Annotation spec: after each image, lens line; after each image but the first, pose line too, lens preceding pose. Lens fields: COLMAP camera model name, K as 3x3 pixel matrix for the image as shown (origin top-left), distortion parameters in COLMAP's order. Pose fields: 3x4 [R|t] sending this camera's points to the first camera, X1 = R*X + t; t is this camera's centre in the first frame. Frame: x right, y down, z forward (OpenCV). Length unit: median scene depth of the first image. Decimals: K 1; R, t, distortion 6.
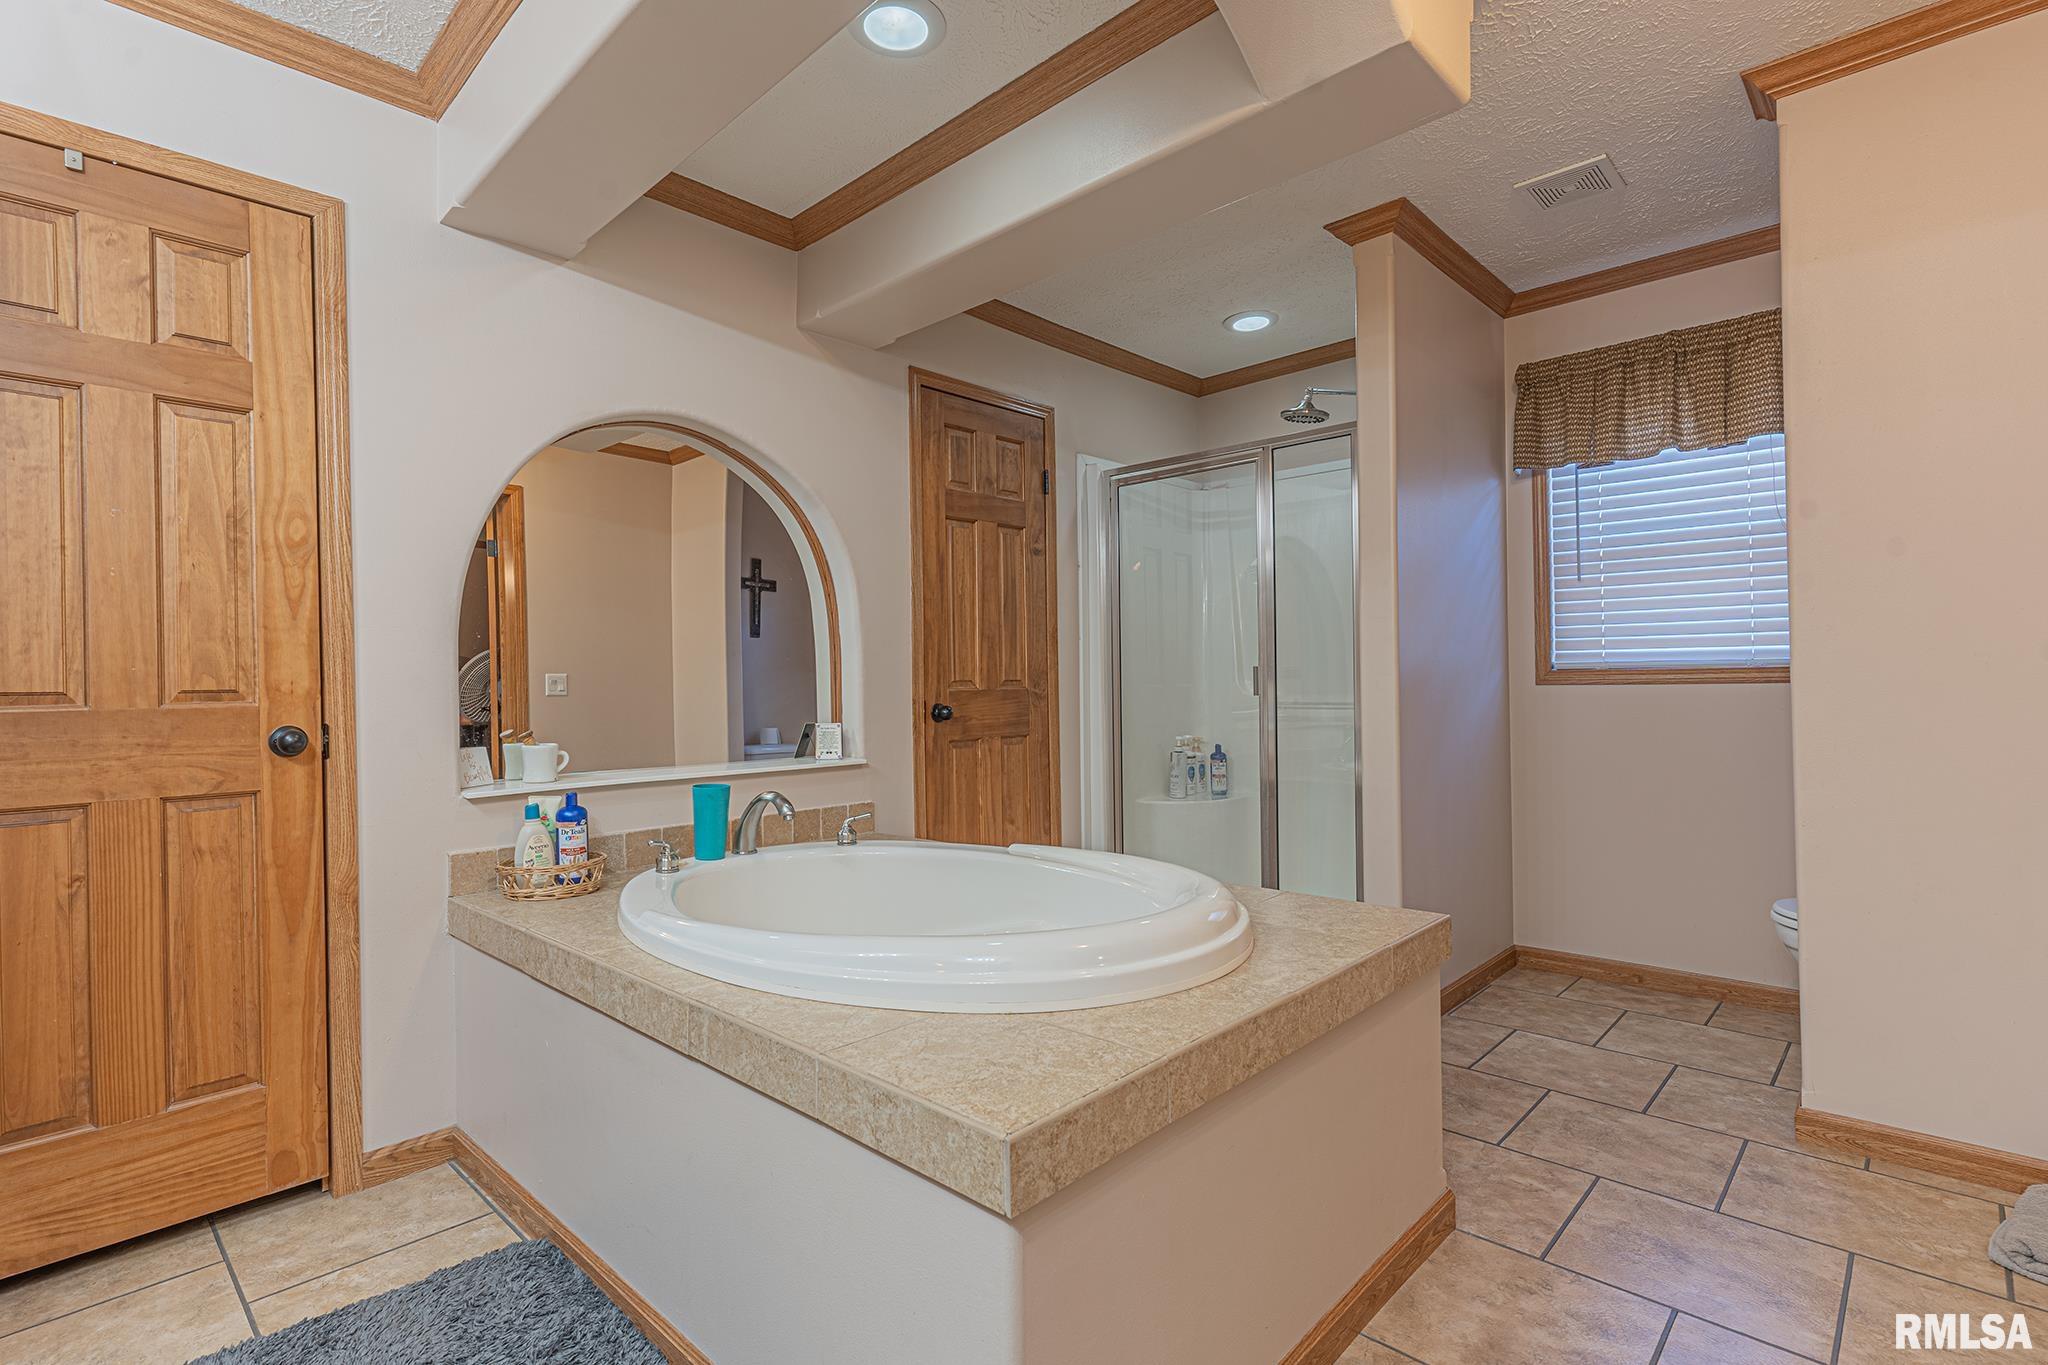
lens RADIAL K [[974.6, 0, 1022.7], [0, 974.6, 681.4], [0, 0, 1]] dist [0.002177, -0.000249]
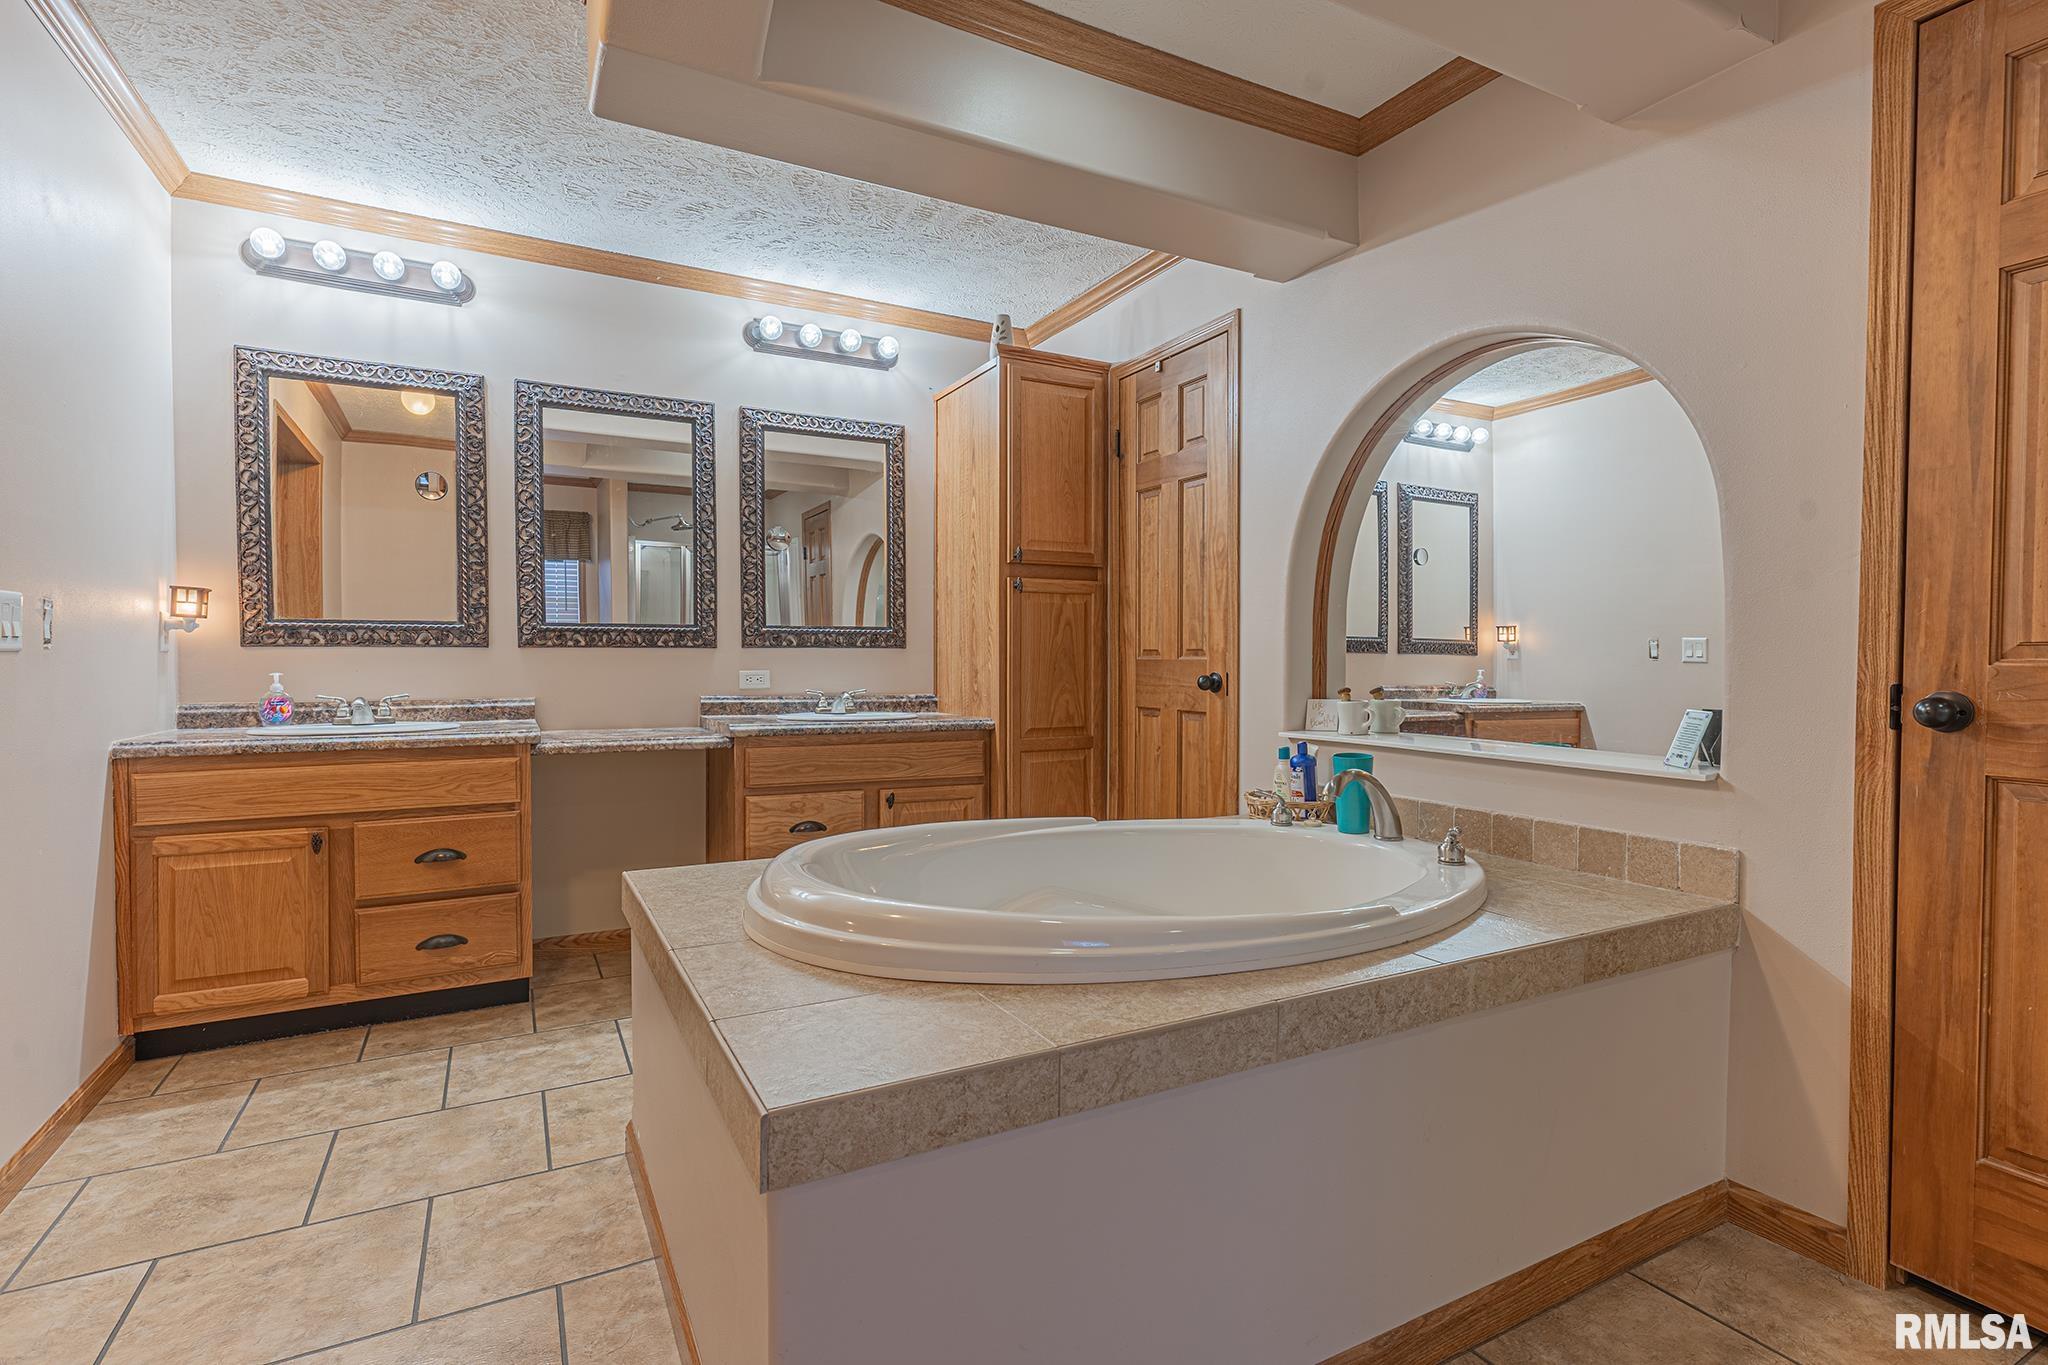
lens RADIAL K [[974.6, 0, 1022.7], [0, 974.6, 681.4], [0, 0, 1]] dist [0.002177, -0.000249]
pose [[-0.314054, 0.038273, -0.948633, 0.804216], [-0.000361, 0.999182, 0.040432, -0.003081], [0.949405, 0.013041, -0.313783, 1.181854]]
